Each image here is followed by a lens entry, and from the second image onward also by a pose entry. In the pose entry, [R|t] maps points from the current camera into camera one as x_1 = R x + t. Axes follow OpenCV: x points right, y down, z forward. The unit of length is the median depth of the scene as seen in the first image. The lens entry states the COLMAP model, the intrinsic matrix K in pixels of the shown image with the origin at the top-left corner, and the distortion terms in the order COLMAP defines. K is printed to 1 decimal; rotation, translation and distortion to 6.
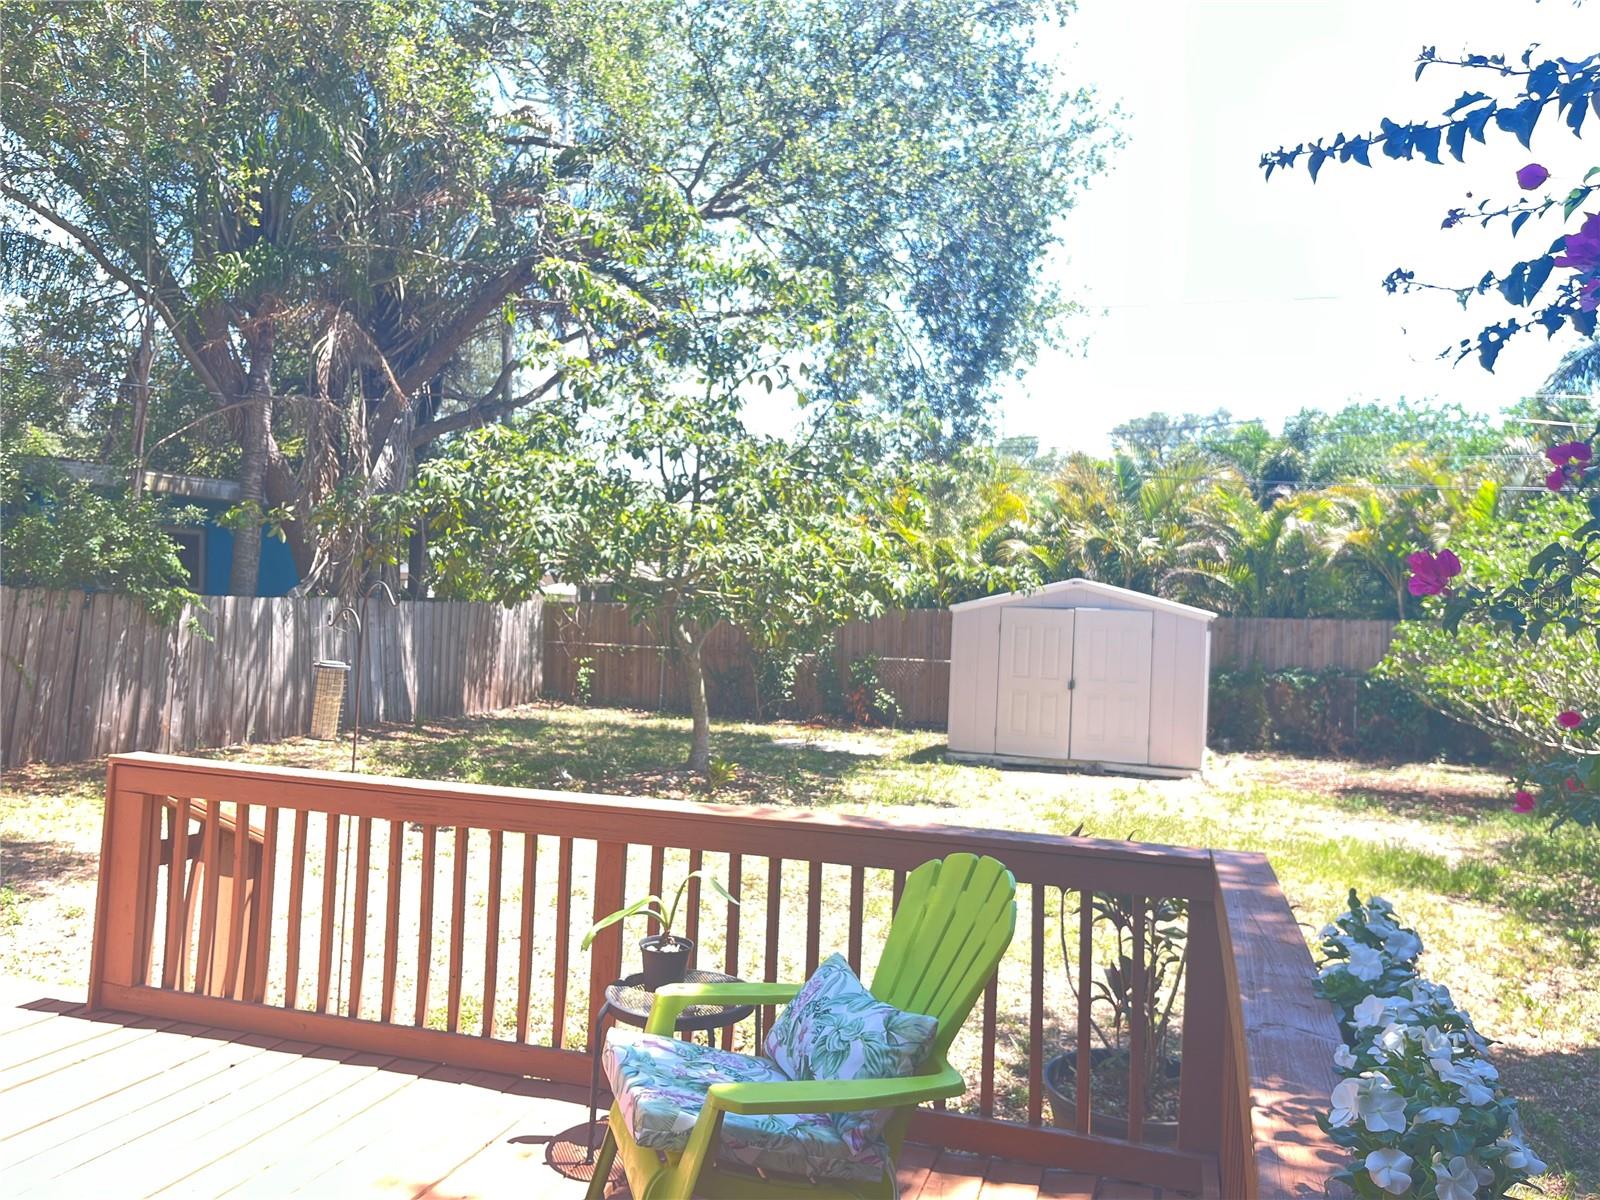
lens RADIAL K [[1223.5, 0, 800.5], [0, 1223.5, 603.6], [0, 0, 1]] dist [0.076270, -0.117936]
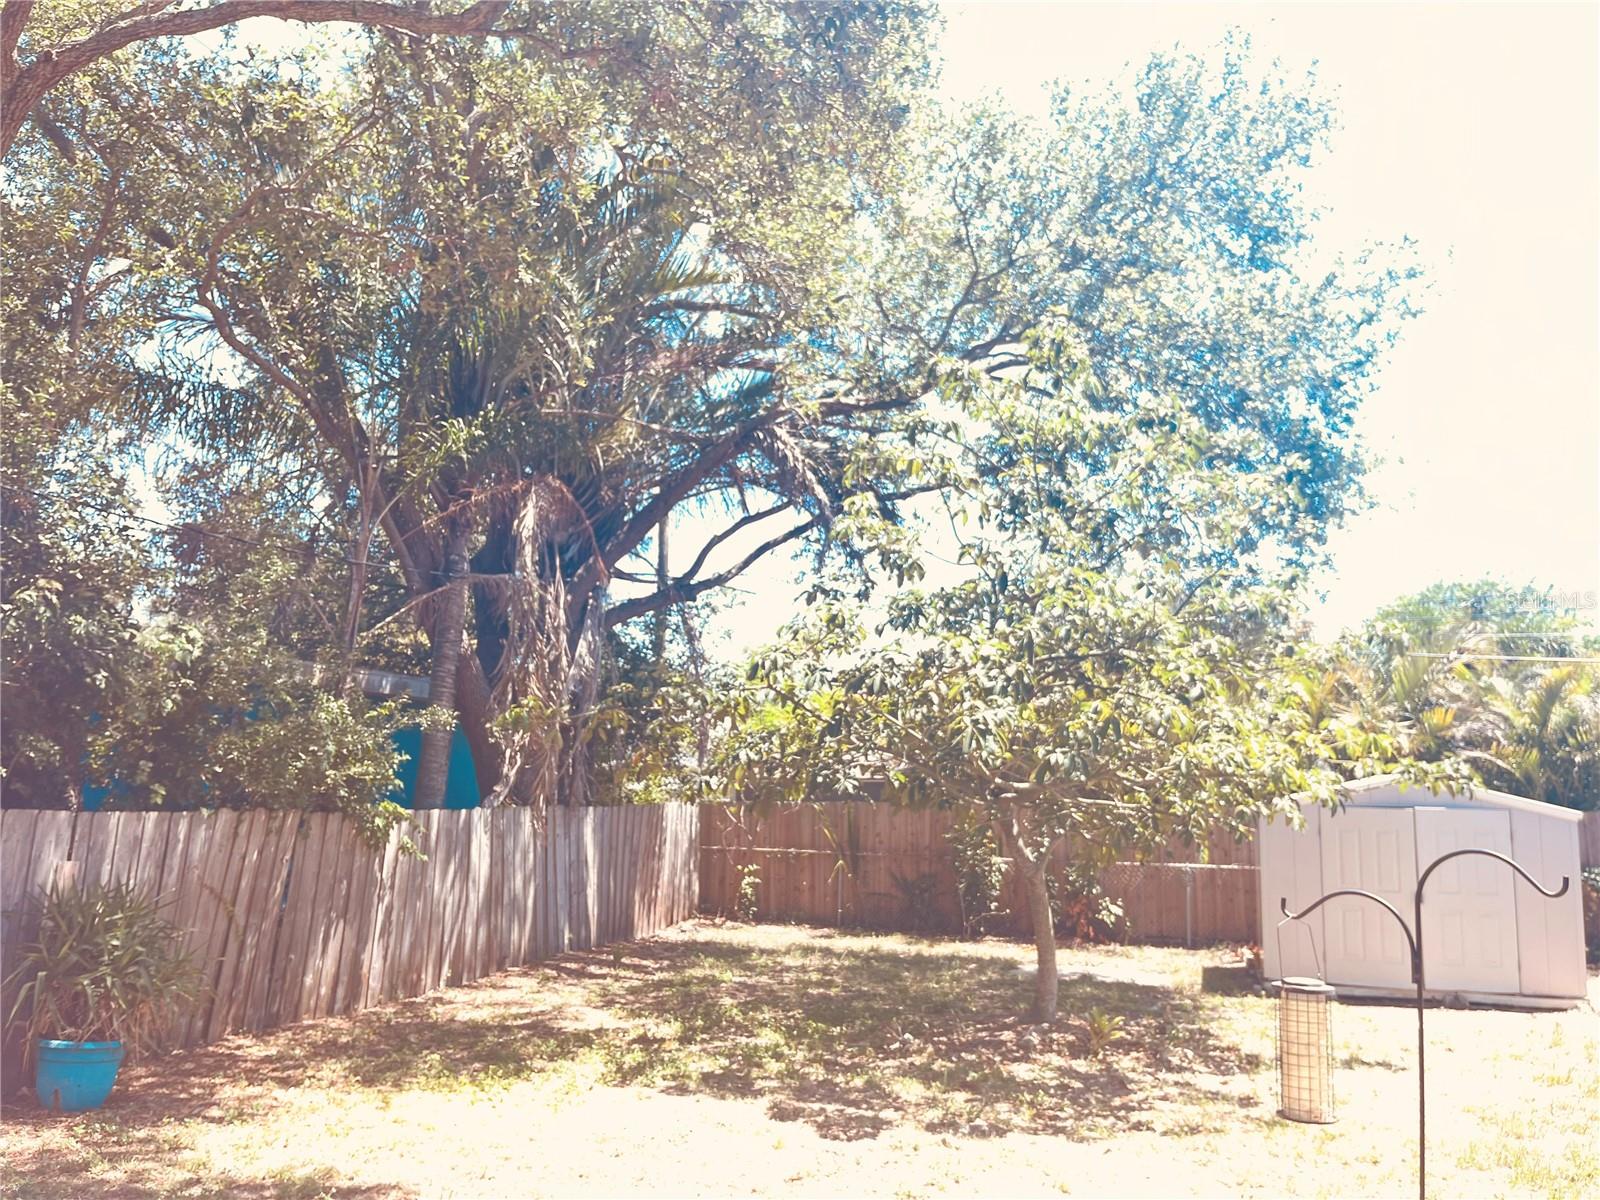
lens RADIAL K [[1223.5, 0, 800.5], [0, 1223.5, 603.6], [0, 0, 1]] dist [0.076270, -0.117936]
pose [[0.999047, -0.008336, 0.042838, -0.230055], [0.014482, 0.989290, -0.145242, -0.017451], [-0.041168, 0.145724, 0.988468, 0.128109]]
